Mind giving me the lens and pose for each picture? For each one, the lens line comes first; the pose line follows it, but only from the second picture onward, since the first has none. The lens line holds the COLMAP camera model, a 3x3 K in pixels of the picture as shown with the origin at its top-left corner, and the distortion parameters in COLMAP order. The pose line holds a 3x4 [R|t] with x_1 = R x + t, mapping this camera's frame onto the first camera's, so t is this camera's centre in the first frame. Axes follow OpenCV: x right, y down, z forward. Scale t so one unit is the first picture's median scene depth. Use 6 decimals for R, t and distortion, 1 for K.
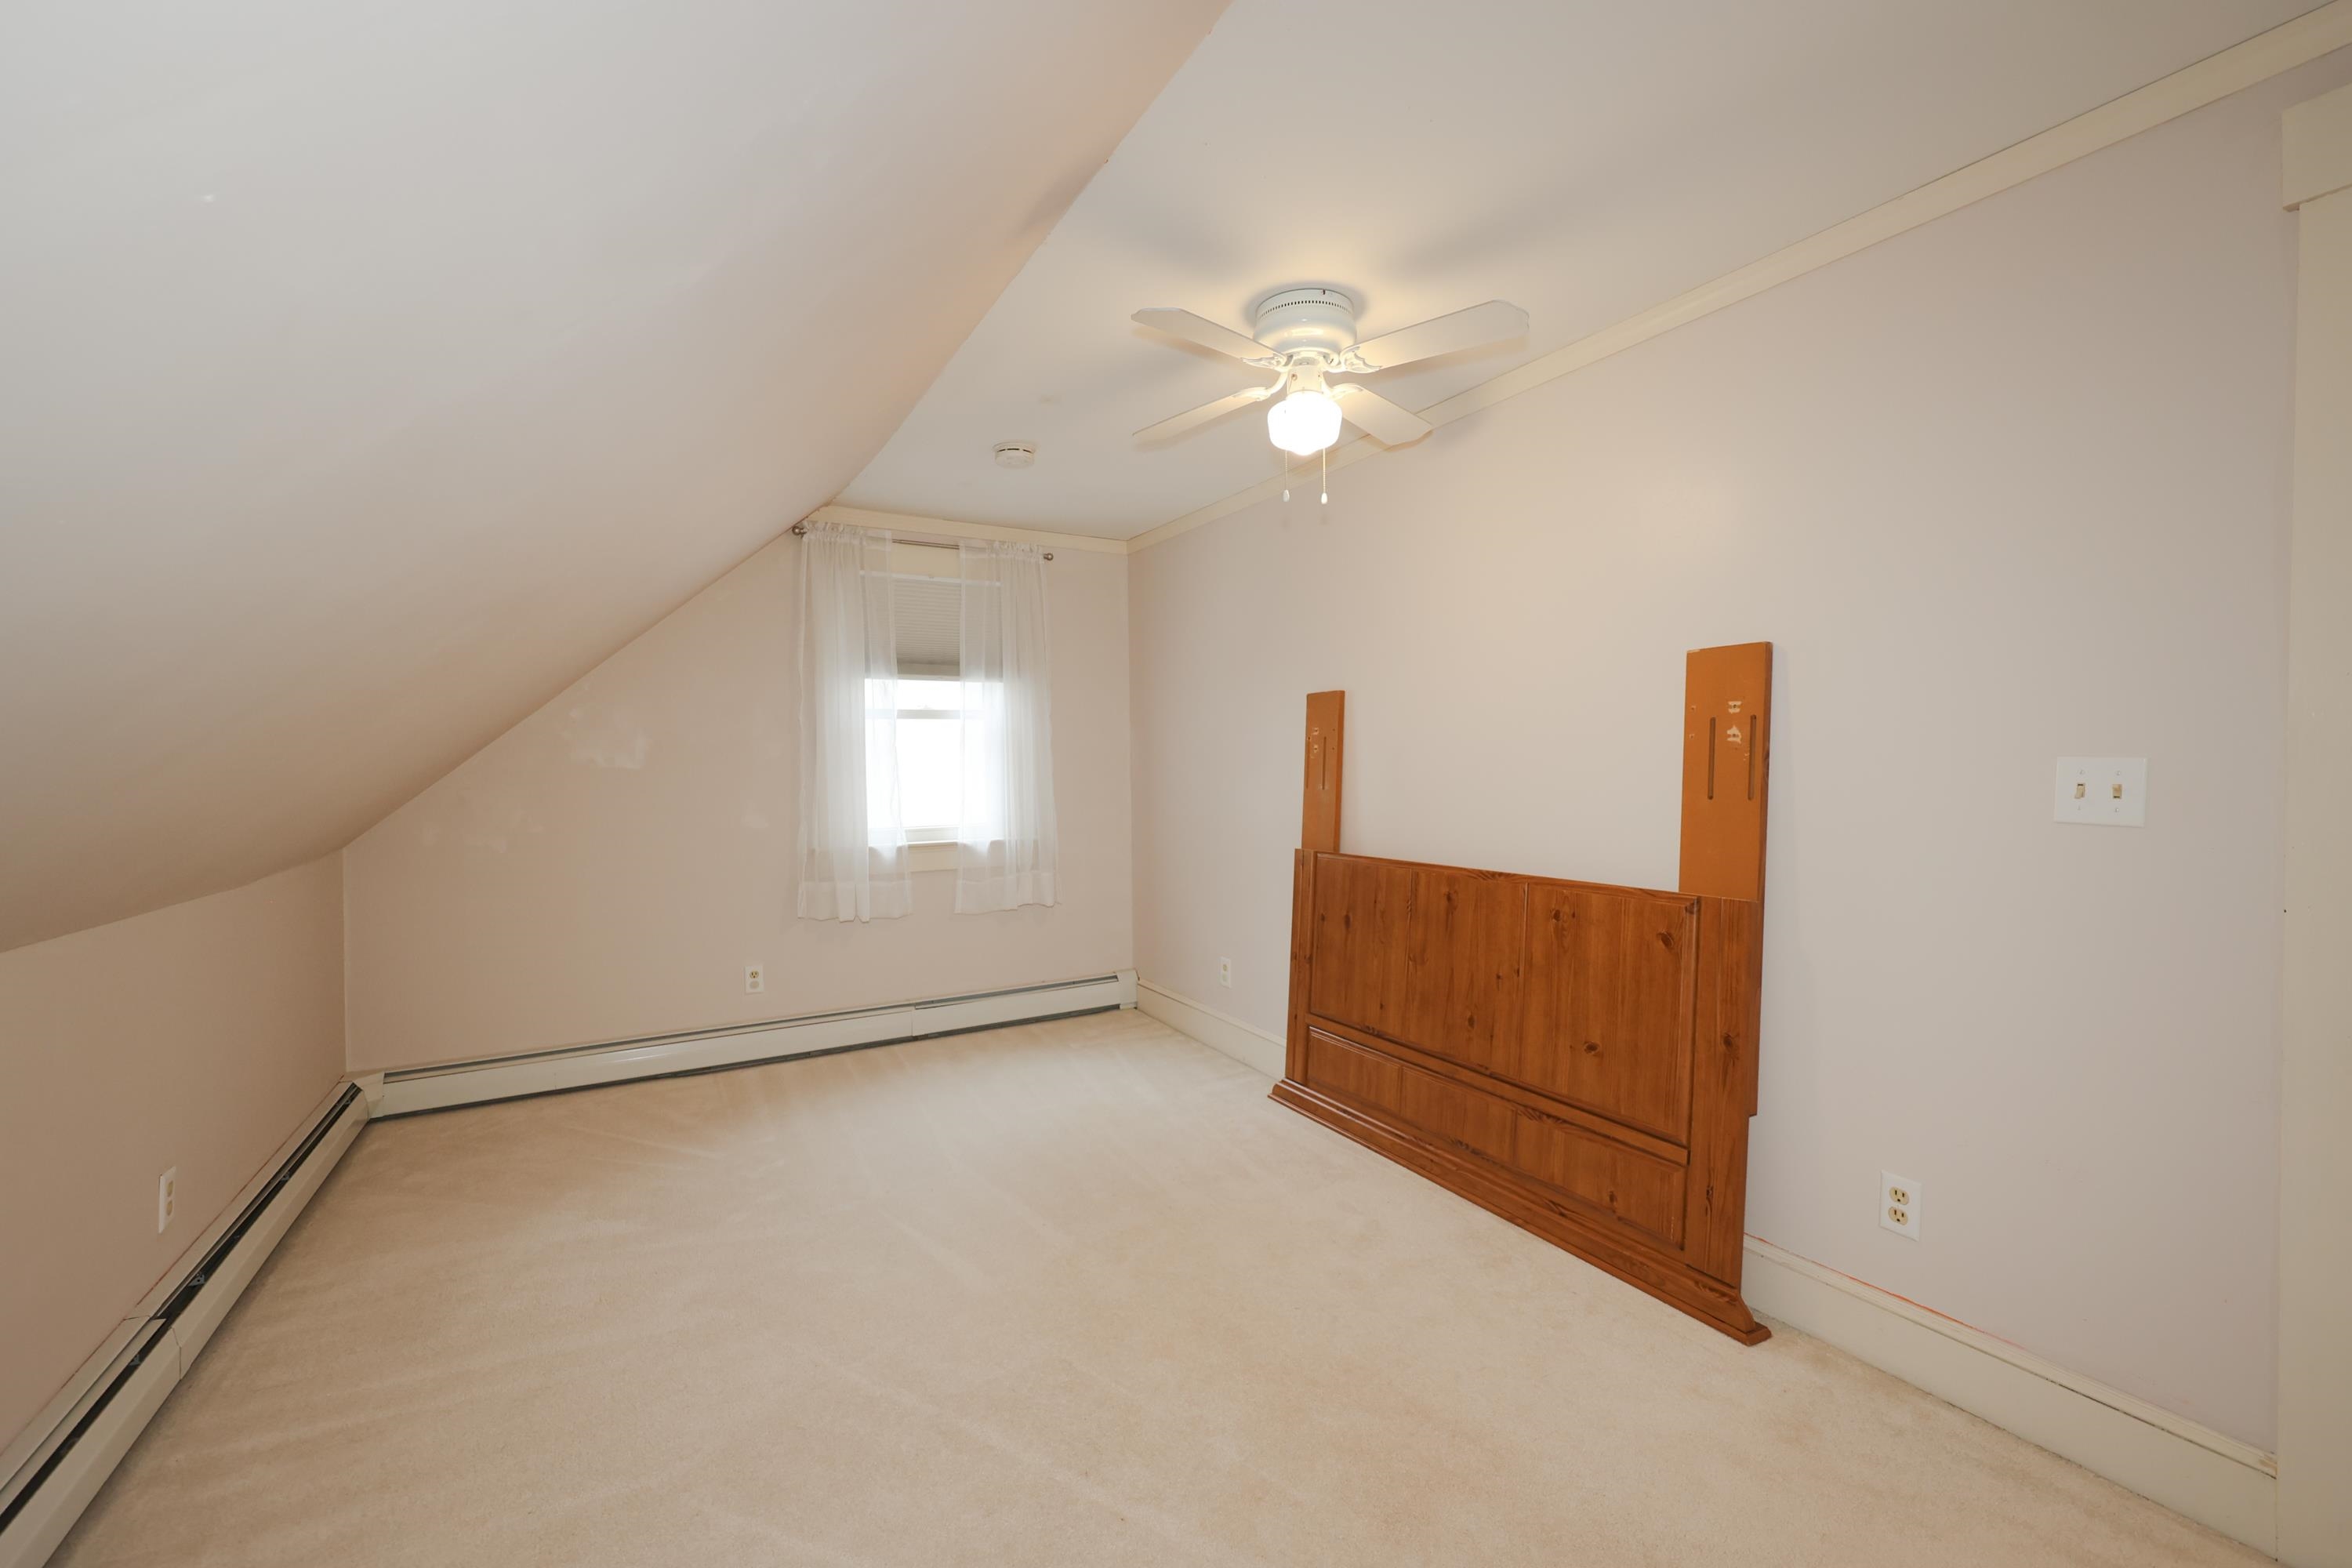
lens RADIAL K [[977.2, 0, 1201.5], [0, 977.2, 789.9], [0, 0, 1]] dist [-0.000246, -0.000236]
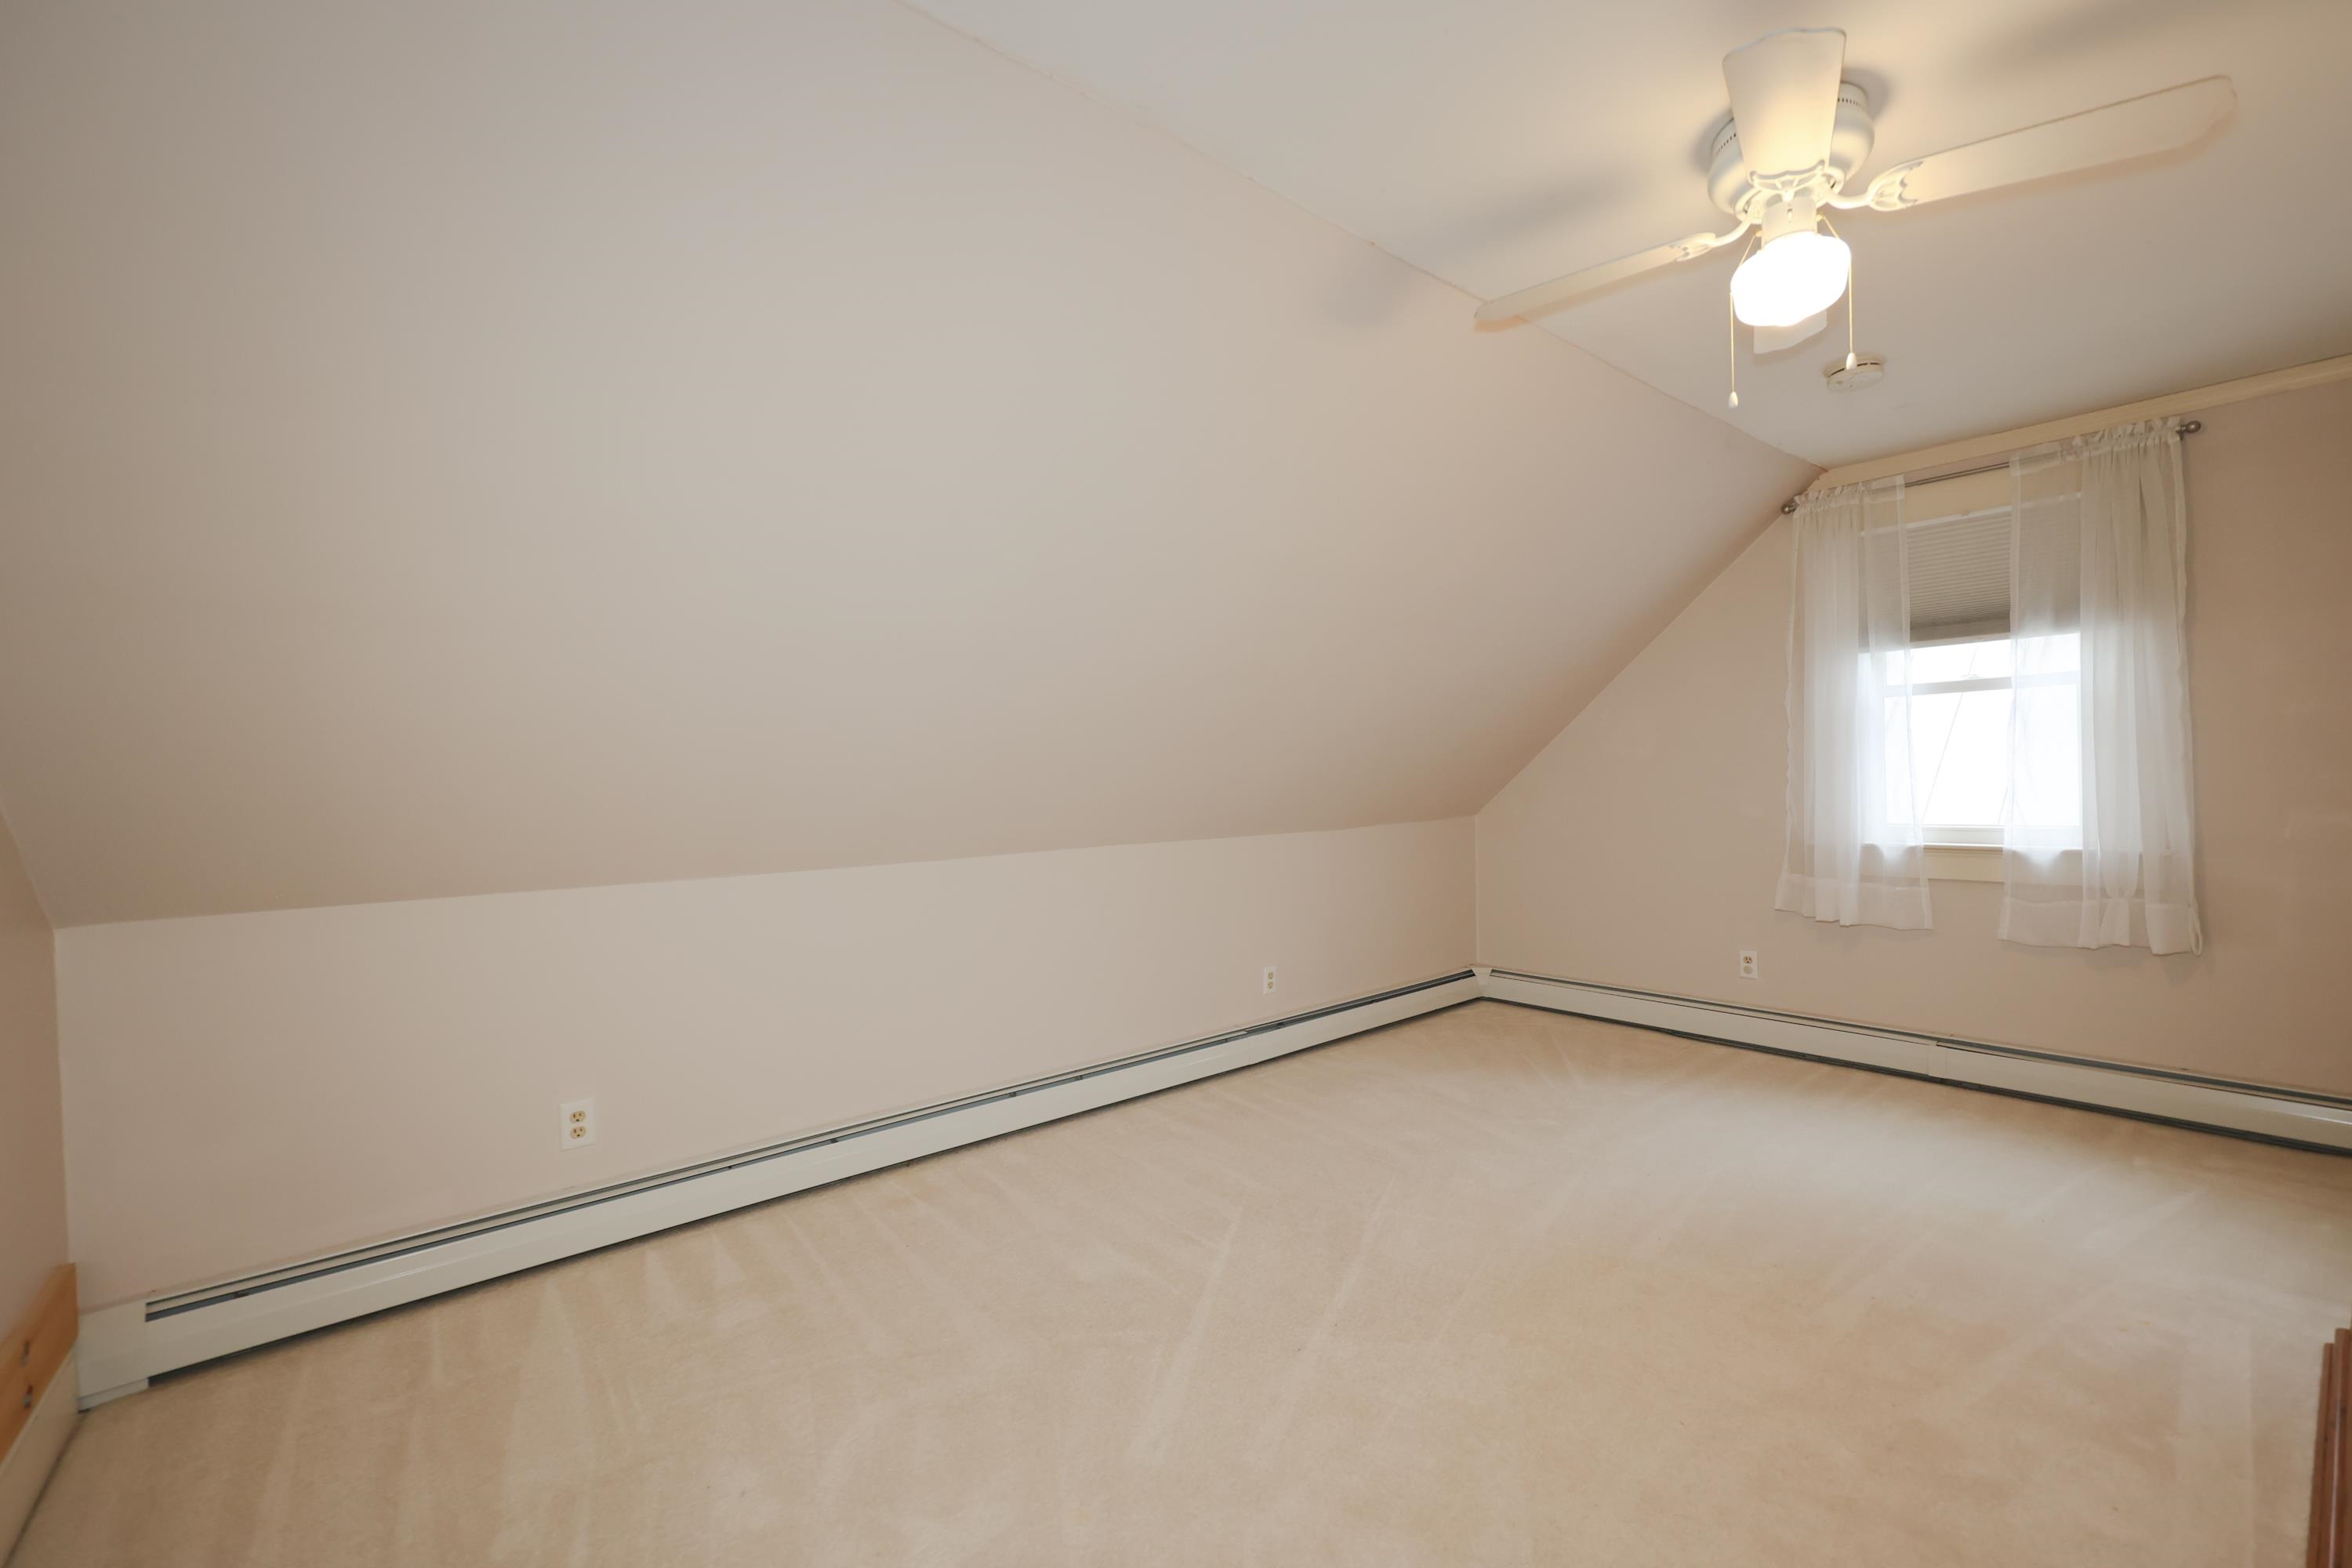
lens RADIAL K [[977.2, 0, 1201.5], [0, 977.2, 789.9], [0, 0, 1]] dist [-0.000246, -0.000236]
pose [[0.168757, 0.018999, -0.985475, 0.416665], [-0.009155, 0.999801, 0.017707, -0.000038], [0.985615, 0.006034, 0.168897, 0.252596]]
